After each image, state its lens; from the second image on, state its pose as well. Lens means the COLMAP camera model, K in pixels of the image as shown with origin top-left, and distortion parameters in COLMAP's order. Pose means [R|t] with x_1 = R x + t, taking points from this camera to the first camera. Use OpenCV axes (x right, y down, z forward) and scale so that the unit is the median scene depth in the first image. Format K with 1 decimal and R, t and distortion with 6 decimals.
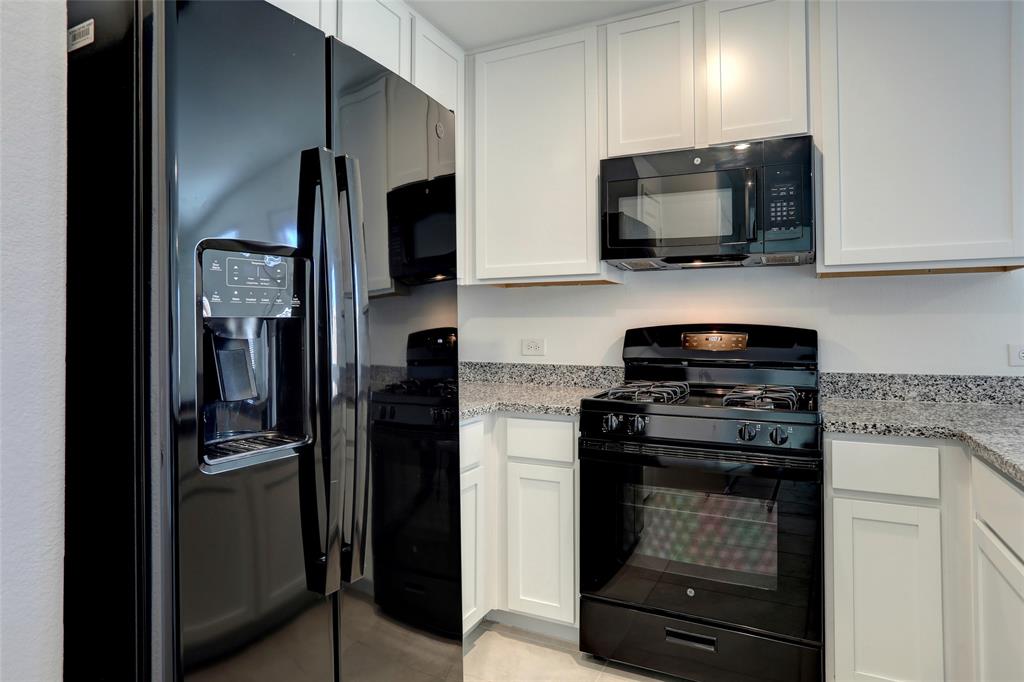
lens RADIAL K [[586.6, 0, 508.3], [0, 586.6, 330.6], [0, 0, 1]] dist [-0.001749, -0.000060]
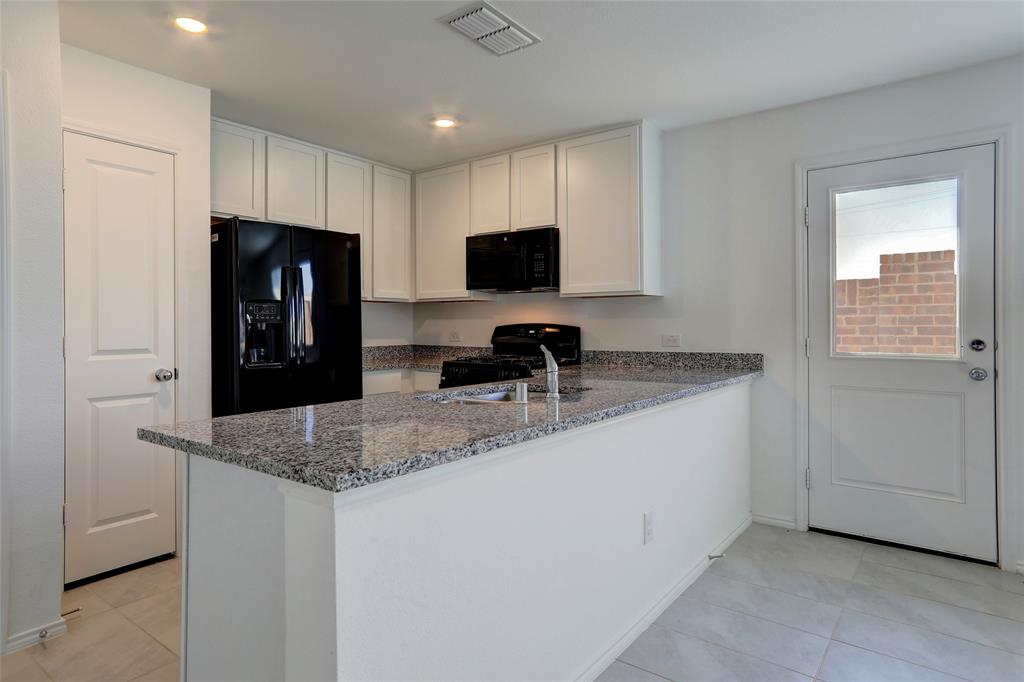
lens RADIAL K [[586.6, 0, 515.4], [0, 586.6, 334.6], [0, 0, 1]] dist [-0.001749, -0.000060]
pose [[0.980713, 0.003306, -0.195427, 0.711821], [-0.000516, 0.999897, 0.014326, -0.003066], [0.195455, -0.013949, 0.980614, -0.862070]]
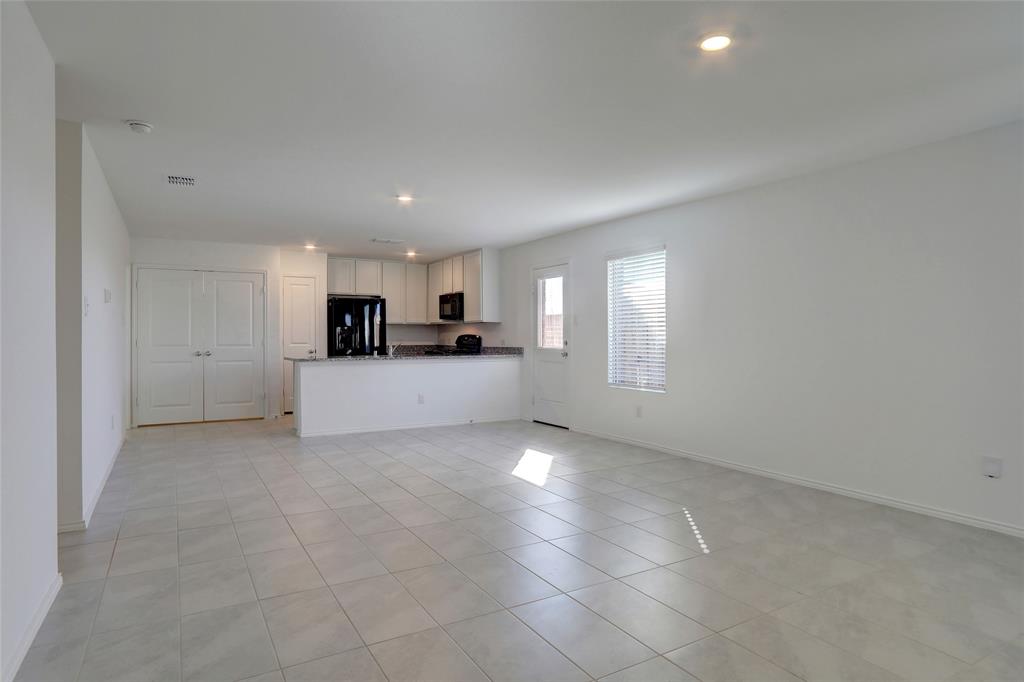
lens RADIAL K [[586.6, 0, 512.2], [0, 586.6, 342.6], [0, 0, 1]] dist [-0.001749, -0.000060]
pose [[0.834820, 0.005881, -0.550491, 3.039088], [0.000923, 0.999927, 0.012083, -0.003785], [0.550522, -0.010595, 0.834754, -2.311298]]
